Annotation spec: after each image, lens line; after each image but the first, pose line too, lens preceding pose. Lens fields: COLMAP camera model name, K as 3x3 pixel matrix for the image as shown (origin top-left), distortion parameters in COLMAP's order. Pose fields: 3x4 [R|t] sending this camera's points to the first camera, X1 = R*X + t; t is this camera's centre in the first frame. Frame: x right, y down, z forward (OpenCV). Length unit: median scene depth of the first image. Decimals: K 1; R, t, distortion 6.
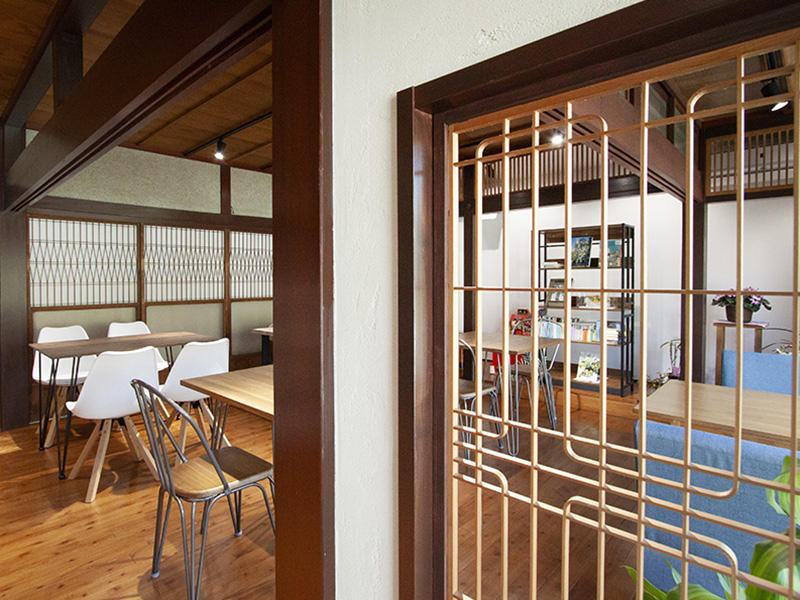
lens RADIAL K [[448.9, 0, 420.3], [0, 448.9, 276.1], [0, 0, 1]] dist [0.033440, 0.000136]
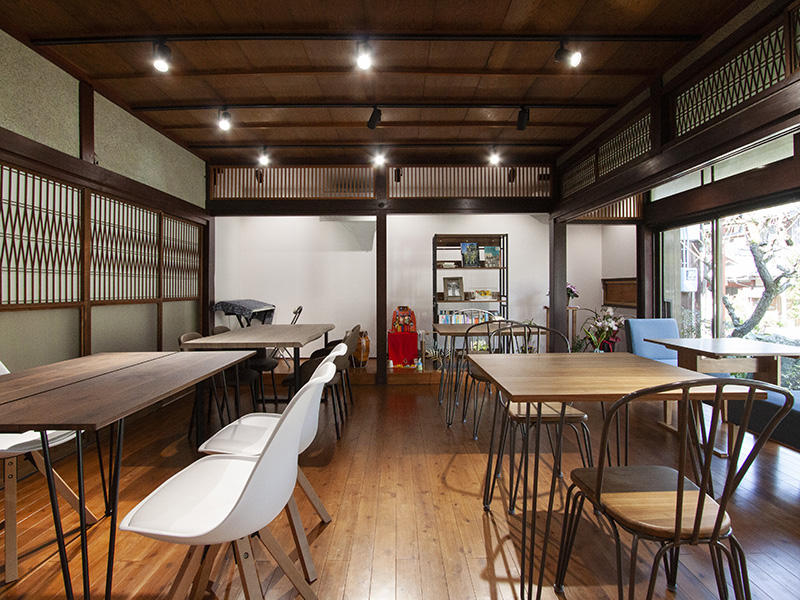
lens RADIAL K [[396.3, 0, 401.5], [0, 396.3, 285.0], [0, 0, 1]] dist [0.001810, -0.000142]
pose [[0.742487, 0.002812, 0.669854, -0.491436], [-0.004020, 0.999992, 0.000258, 0.026946], [-0.669848, -0.002884, 0.742492, 0.321231]]
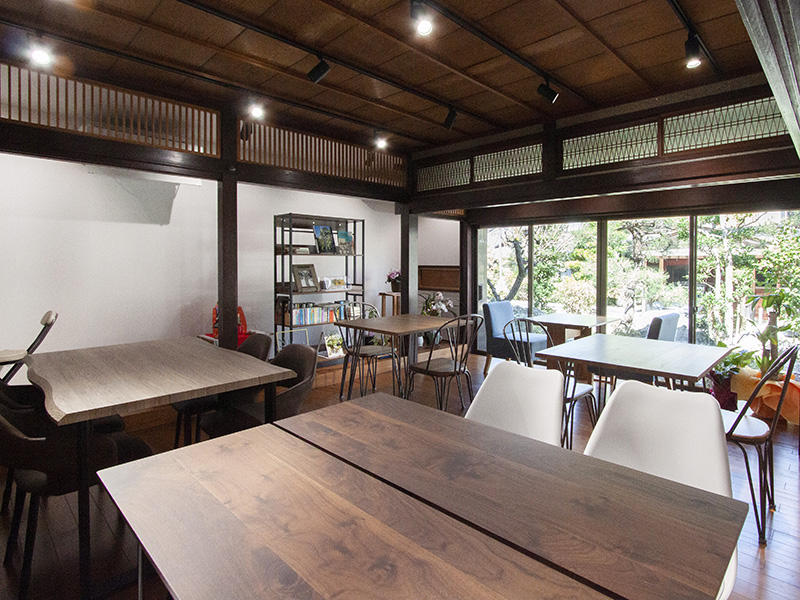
lens RADIAL K [[448.9, 0, 420.3], [0, 448.9, 276.1], [0, 0, 1]] dist [0.033440, 0.000136]
pose [[0.044155, -0.036721, 0.998350, -0.706300], [-0.013800, 0.999206, 0.037363, -0.010095], [-0.998929, -0.015427, 0.043613, 0.705847]]
